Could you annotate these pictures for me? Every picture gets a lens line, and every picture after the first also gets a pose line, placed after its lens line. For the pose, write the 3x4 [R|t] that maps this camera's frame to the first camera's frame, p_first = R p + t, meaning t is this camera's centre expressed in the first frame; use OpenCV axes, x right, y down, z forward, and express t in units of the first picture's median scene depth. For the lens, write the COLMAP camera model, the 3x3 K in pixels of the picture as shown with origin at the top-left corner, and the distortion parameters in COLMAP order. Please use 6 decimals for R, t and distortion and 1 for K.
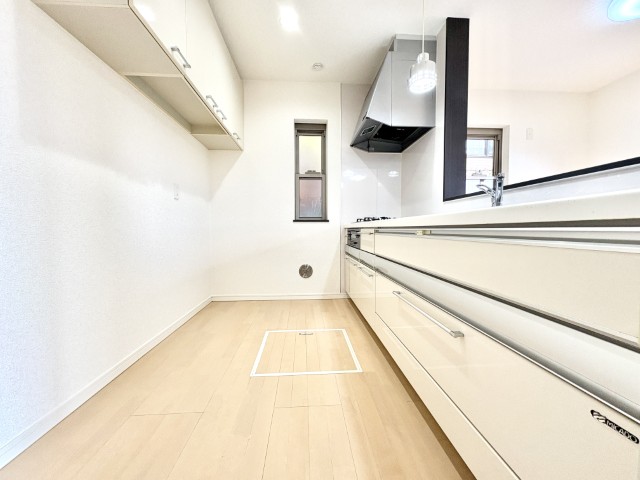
lens RADIAL K [[254.4, 0, 320.0], [0, 254.4, 240.0], [0, 0, 1]] dist [0.000421, -0.000064]
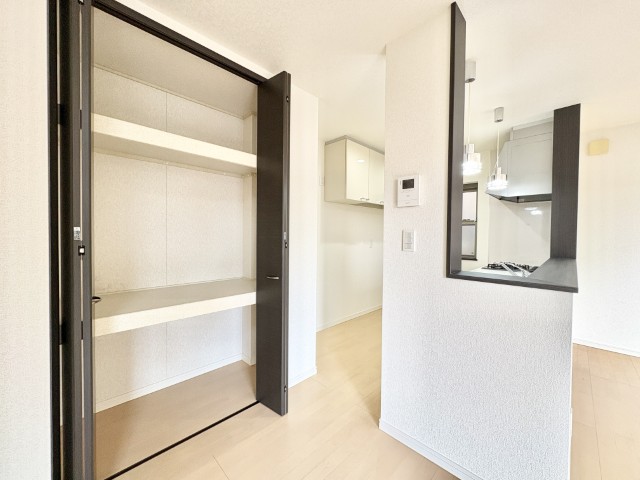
lens RADIAL K [[254.4, 0, 320.0], [0, 254.4, 240.0], [0, 0, 1]] dist [0.000421, -0.000064]
pose [[0.656070, 0.023115, -0.754346, 0.691513], [-0.040142, 0.999185, -0.004295, -0.201178], [0.753632, 0.033099, 0.656463, -0.616143]]
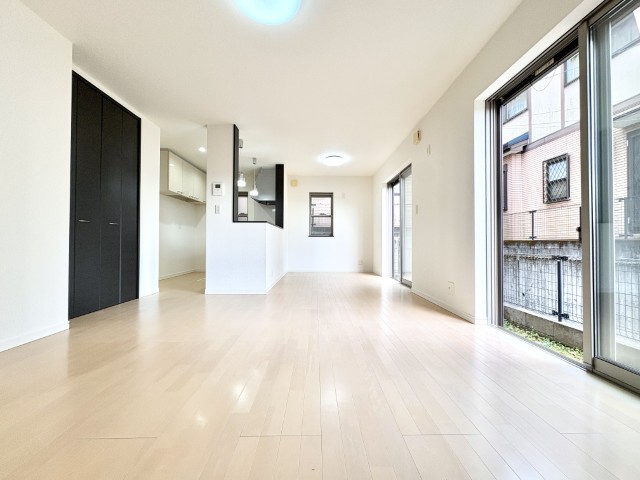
lens RADIAL K [[254.4, 0, 320.0], [0, 254.4, 240.0], [0, 0, 1]] dist [0.000421, -0.000064]
pose [[0.998482, 0.001684, -0.055048, 1.131221], [-0.004511, 0.998675, -0.051260, 0.099263], [0.054888, 0.051431, 0.997167, -1.703644]]
